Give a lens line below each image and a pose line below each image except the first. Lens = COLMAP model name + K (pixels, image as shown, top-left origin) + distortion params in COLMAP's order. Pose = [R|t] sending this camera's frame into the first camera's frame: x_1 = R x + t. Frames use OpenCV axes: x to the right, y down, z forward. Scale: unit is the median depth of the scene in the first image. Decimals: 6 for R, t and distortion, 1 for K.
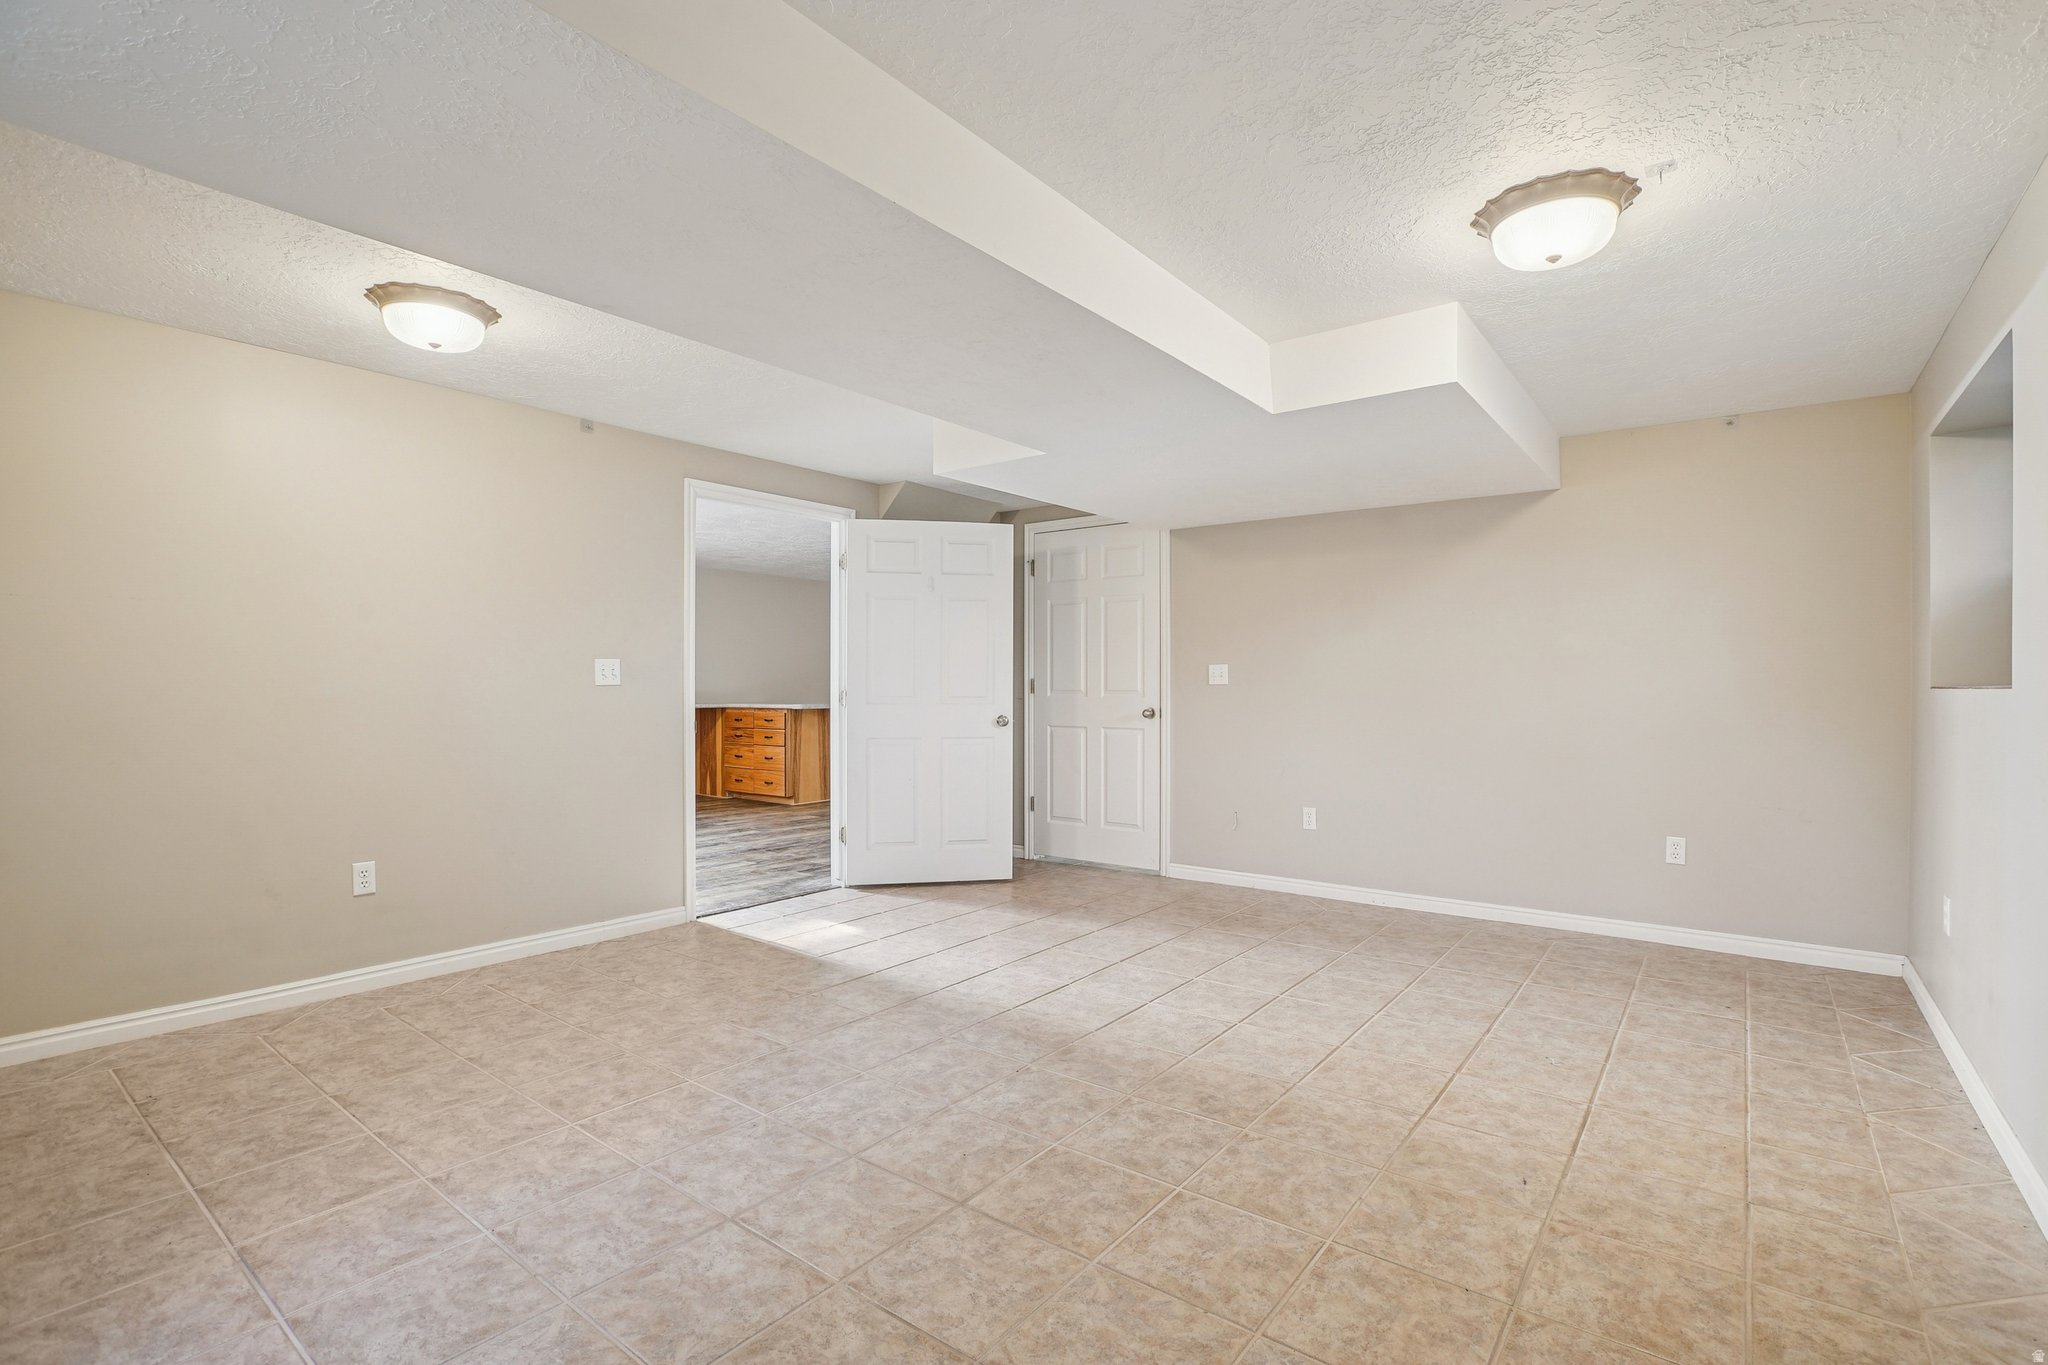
lens RADIAL K [[941.4, 0, 1035.6], [0, 941.4, 690.9], [0, 0, 1]] dist [-0.045062, 0.009828]
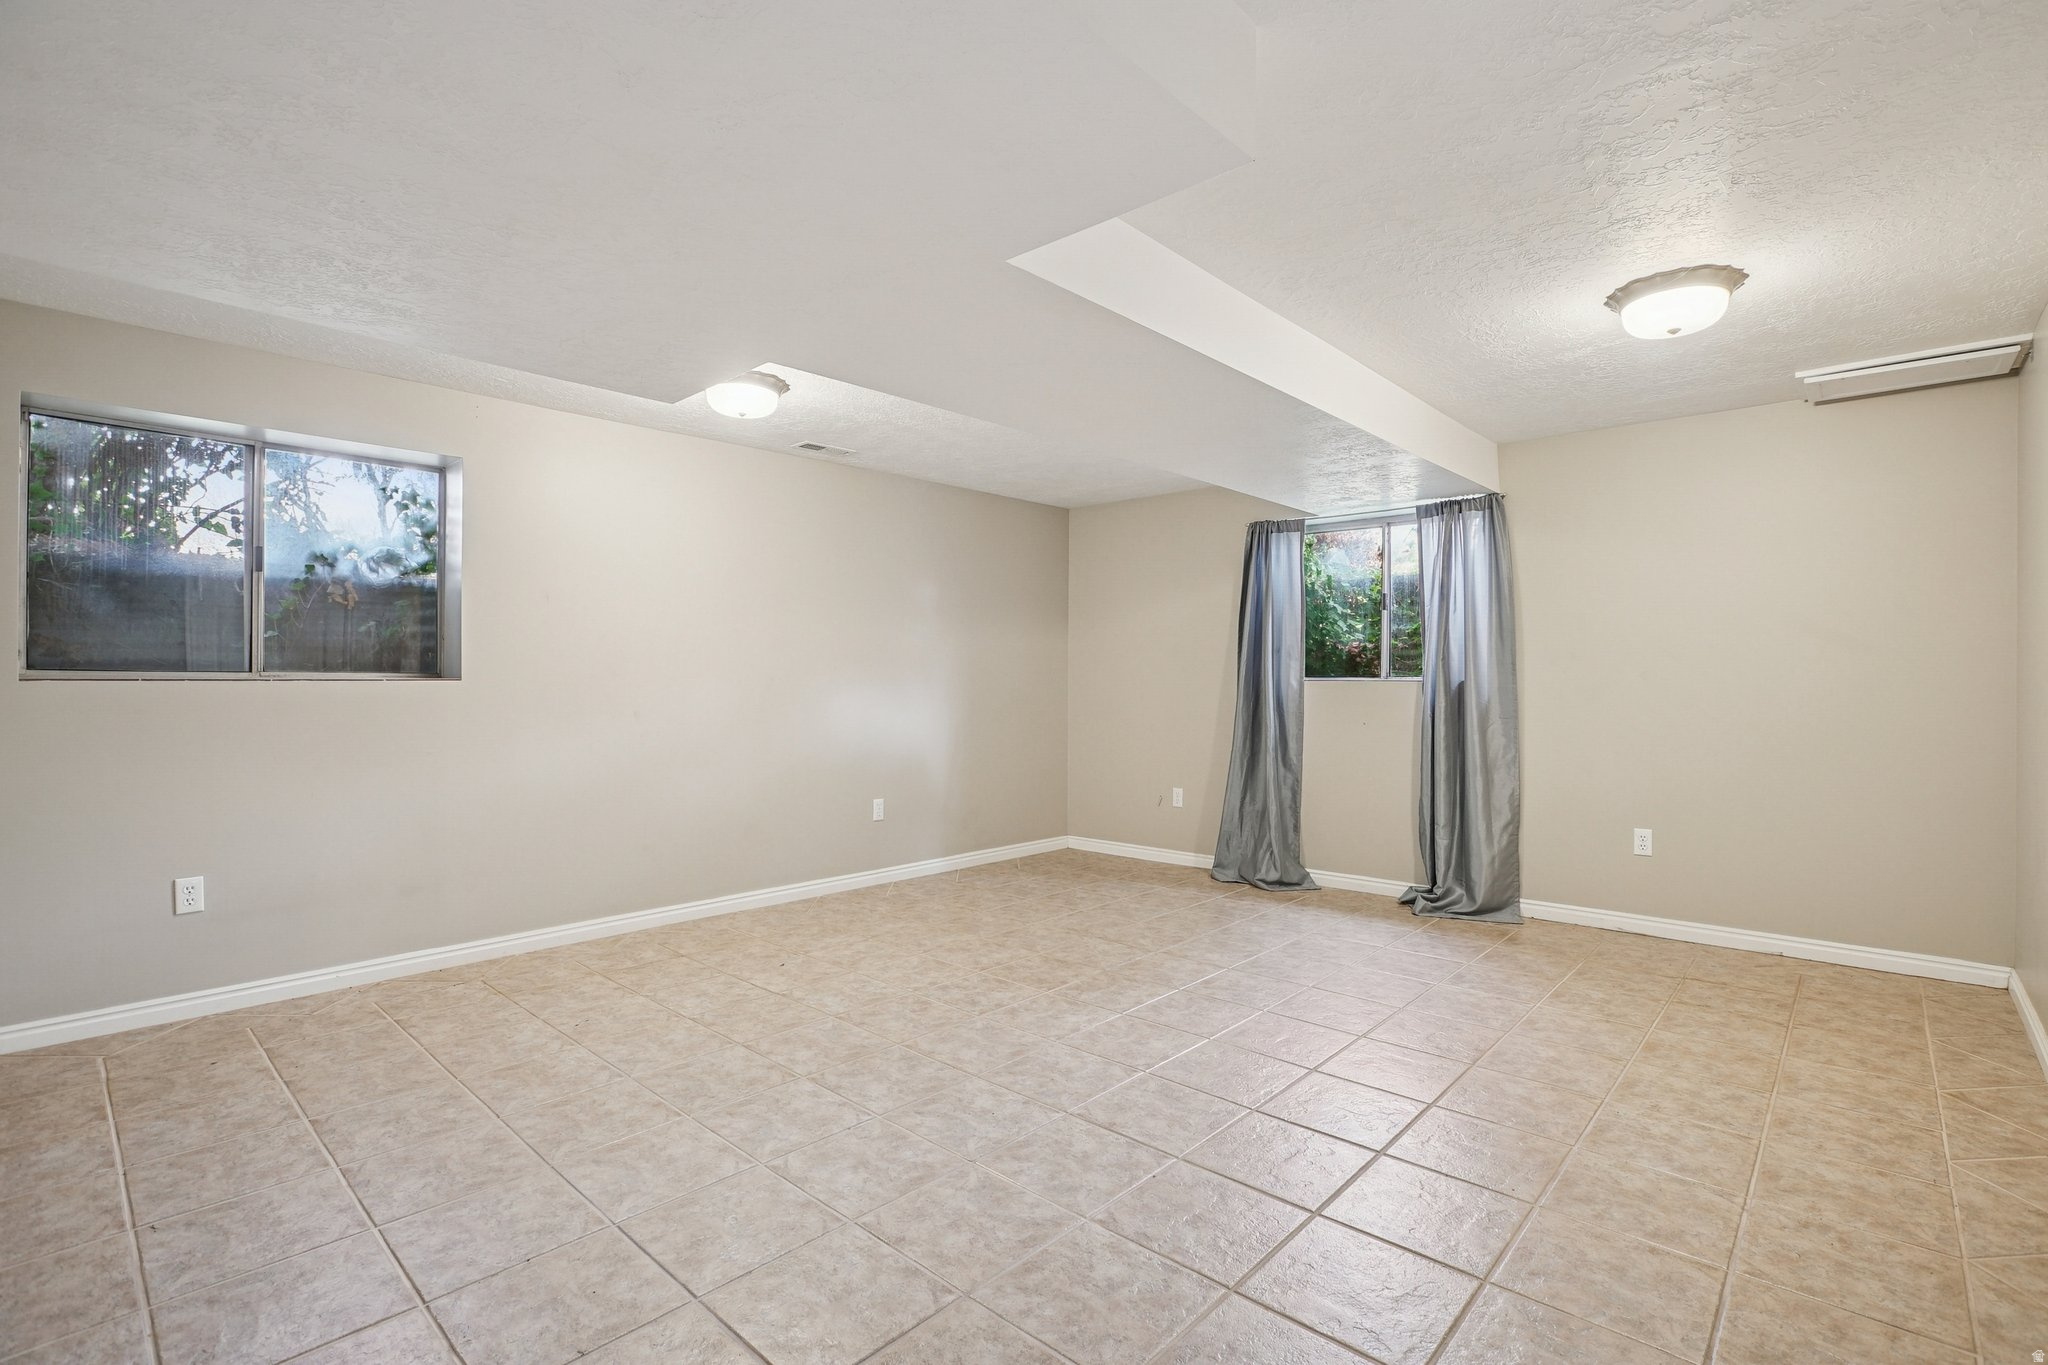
lens RADIAL K [[941.4, 0, 1026.8], [0, 941.4, 685.5], [0, 0, 1]] dist [-0.045062, 0.009828]
pose [[-0.995484, -0.004314, 0.094831, -0.067565], [-0.003303, 0.999936, 0.010809, -0.012090], [-0.094871, 0.010447, -0.995435, 1.947825]]
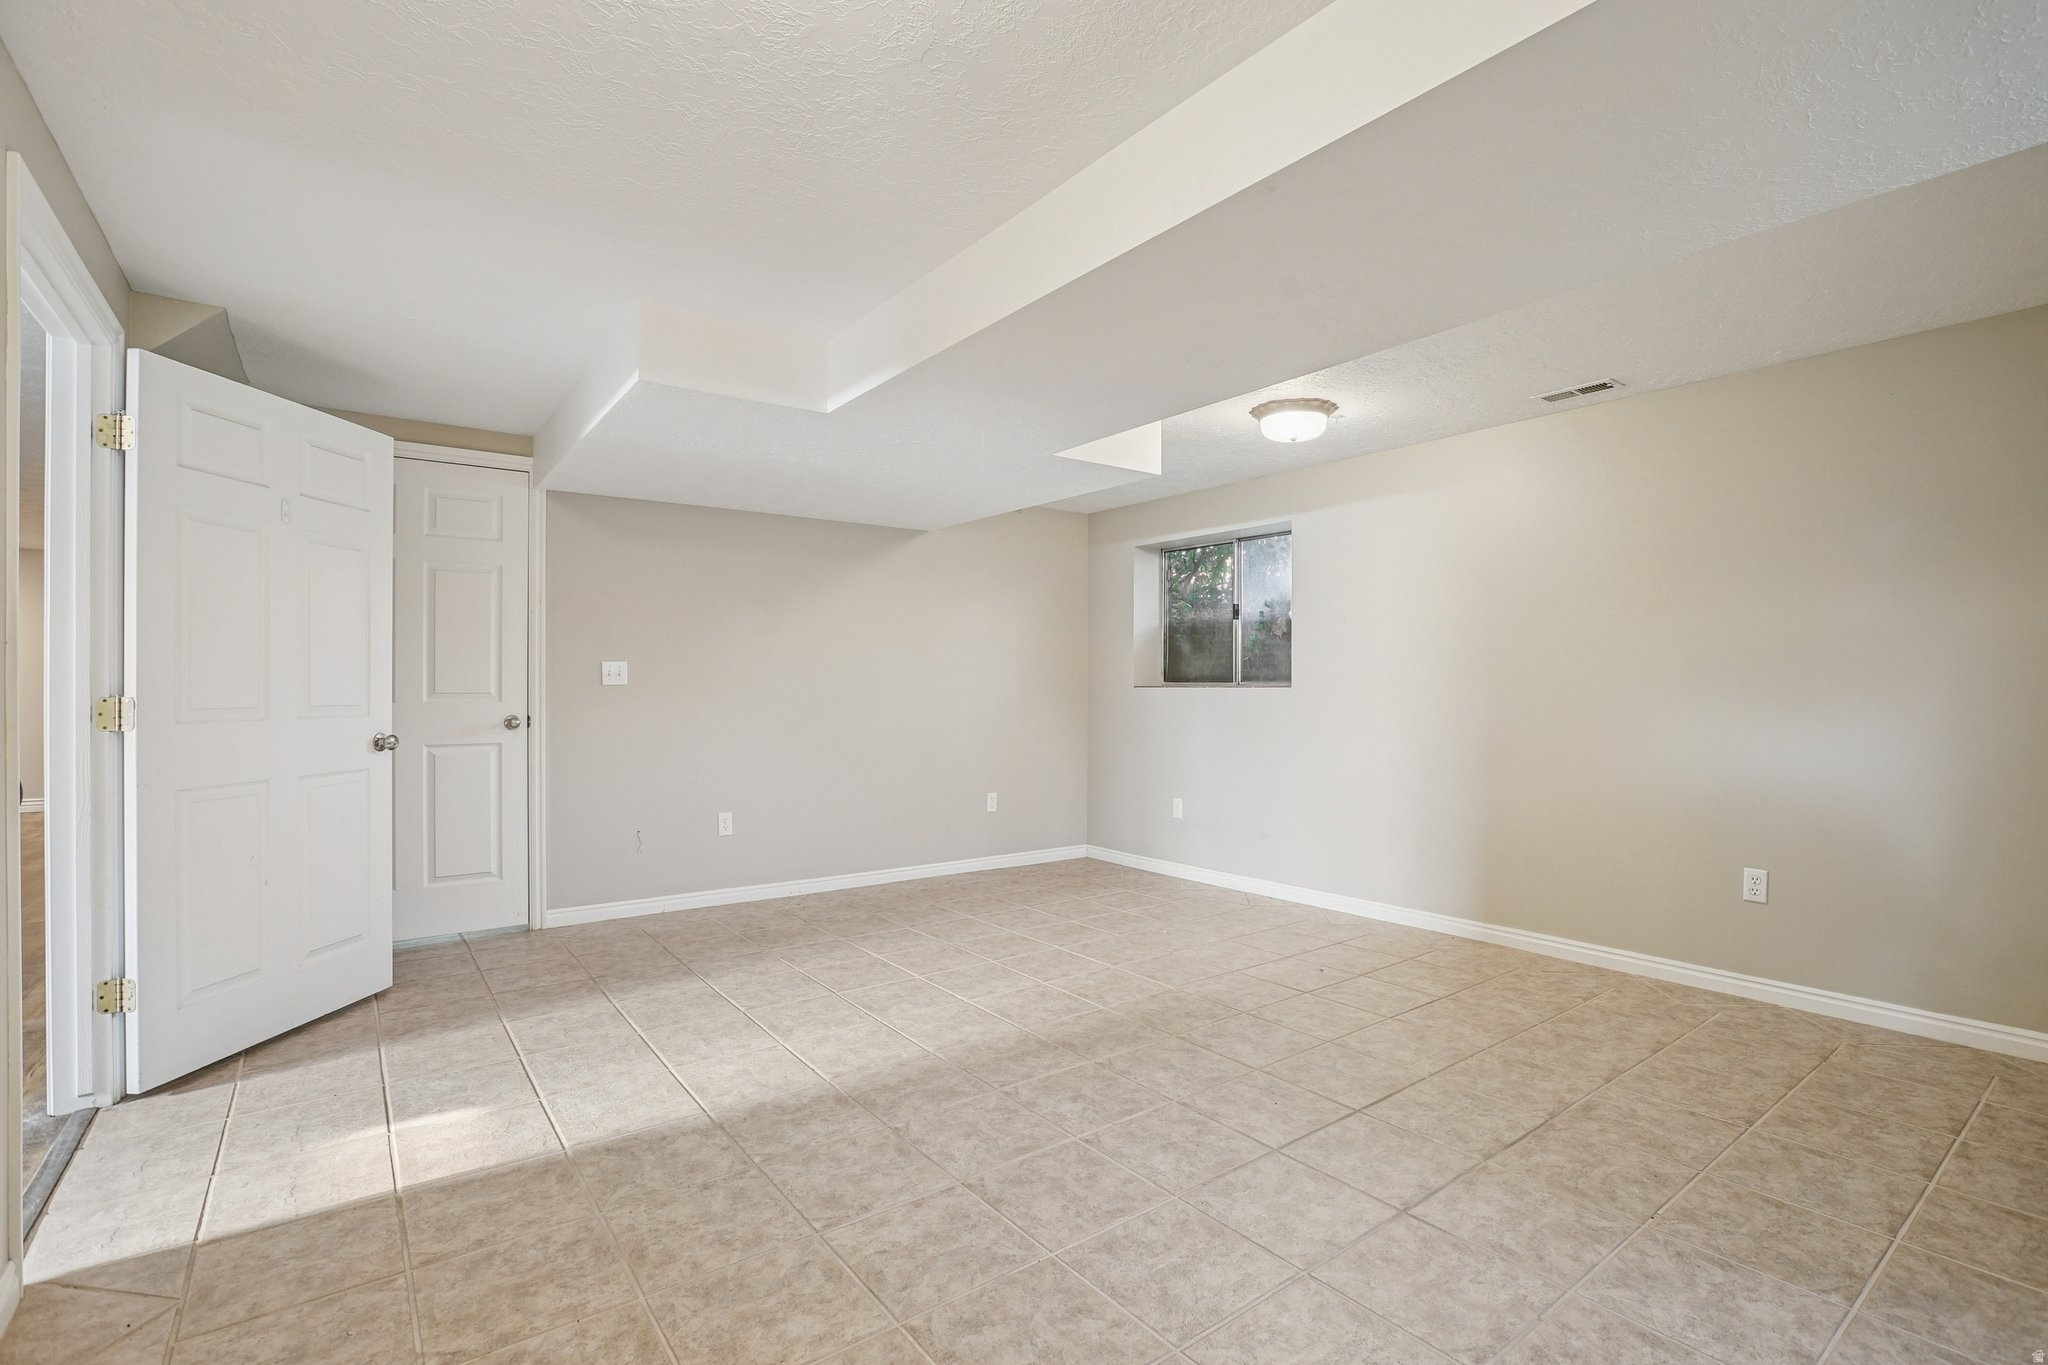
lens RADIAL K [[941.4, 0, 1042.3], [0, 941.4, 664.0], [0, 0, 1]] dist [-0.045062, 0.009828]
pose [[0.262949, 0.022909, 0.964538, -0.954425], [0.005480, 0.999666, -0.025237, -0.004236], [-0.964794, 0.011922, 0.262736, 0.743534]]
